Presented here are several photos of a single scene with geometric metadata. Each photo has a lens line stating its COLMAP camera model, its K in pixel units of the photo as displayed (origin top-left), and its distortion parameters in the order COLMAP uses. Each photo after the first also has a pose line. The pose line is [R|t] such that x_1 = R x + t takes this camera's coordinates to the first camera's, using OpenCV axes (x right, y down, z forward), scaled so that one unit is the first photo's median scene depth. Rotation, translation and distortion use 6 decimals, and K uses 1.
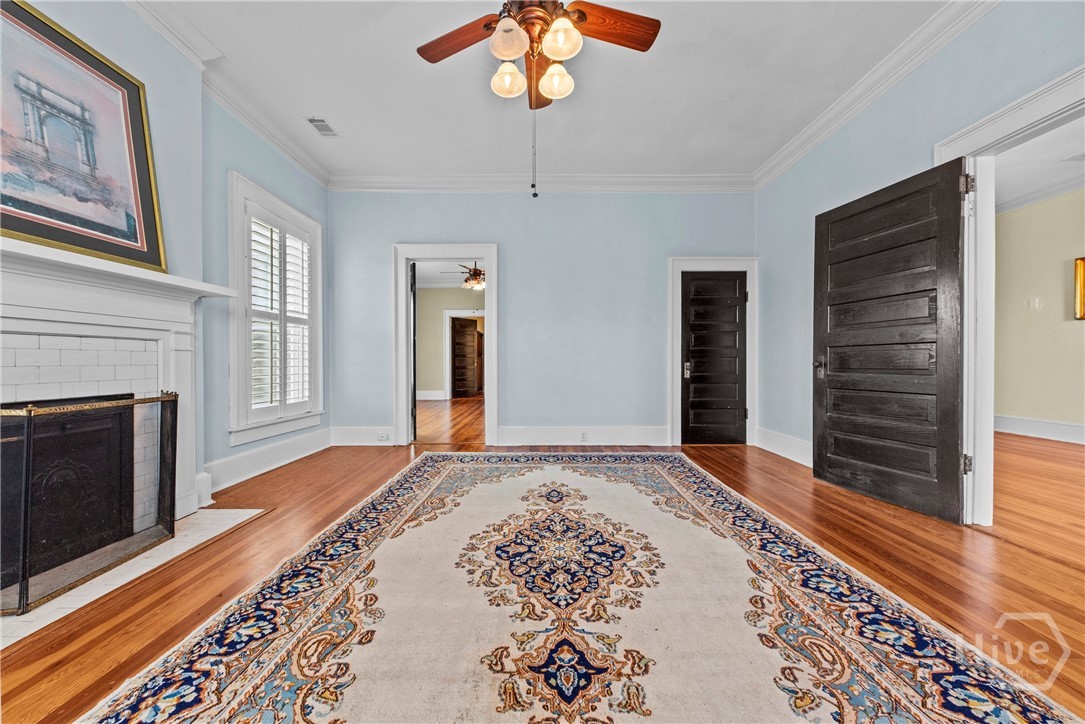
lens RADIAL K [[379.2, 0, 537.1], [0, 379.2, 365.1], [0, 0, 1]] dist [0.013008, -0.005200]
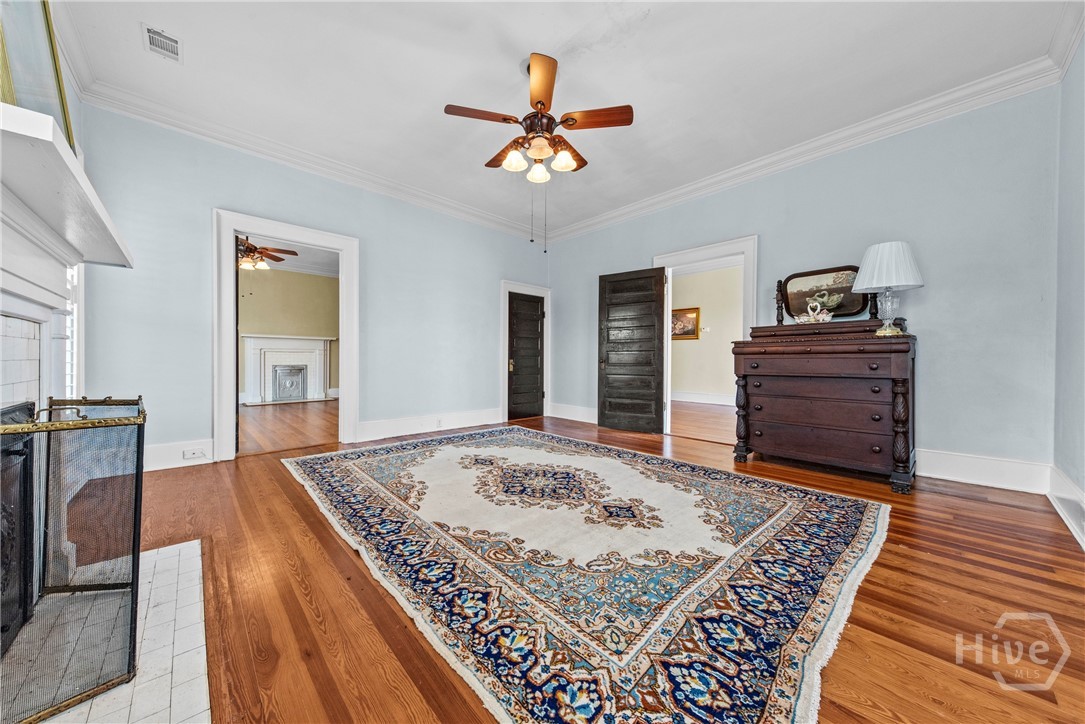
lens RADIAL K [[373.9, 0, 542.5], [0, 373.9, 362.0], [0, 0, 1]] dist [0.001200, 0.000048]
pose [[0.728104, 0.000829, 0.685466, -0.958255], [0.000165, 0.999999, -0.001385, 0.007355], [-0.685466, 0.001121, 0.728104, -0.094324]]
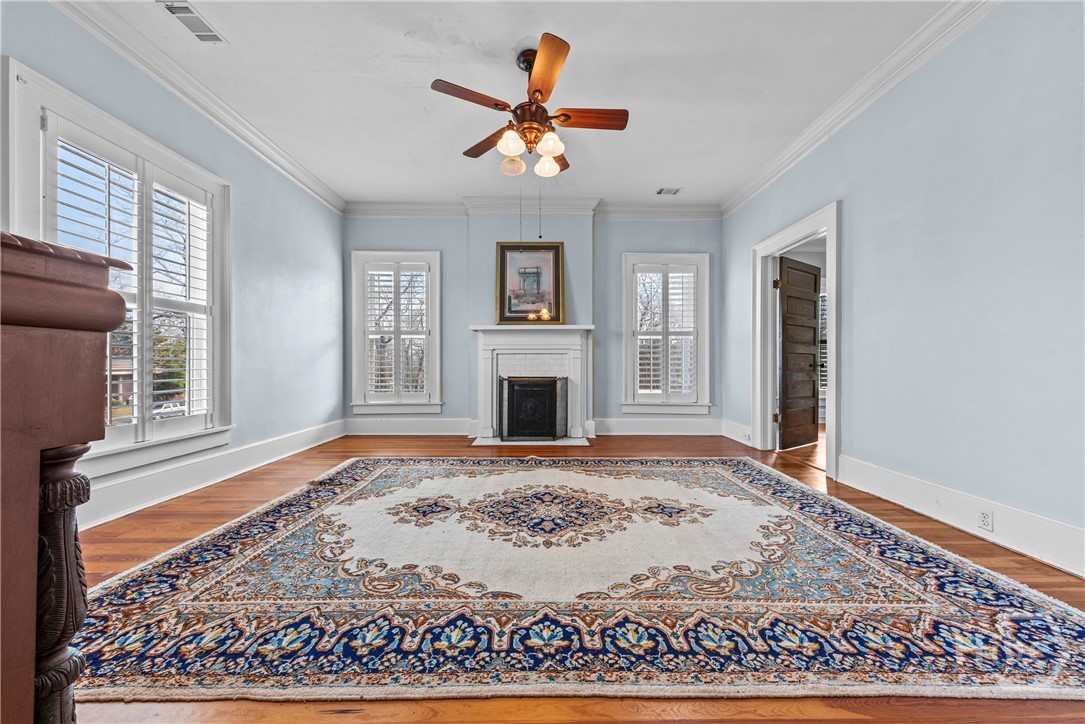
lens RADIAL K [[352.2, 0, 543.6], [0, 352.2, 365.2], [0, 0, 1]] dist [0.001914, -0.000095]
pose [[0.032522, 0.006212, -0.999452, 1.245087], [-0.013881, 0.999887, 0.005763, -0.009761], [0.999375, 0.013686, 0.032605, 0.947231]]
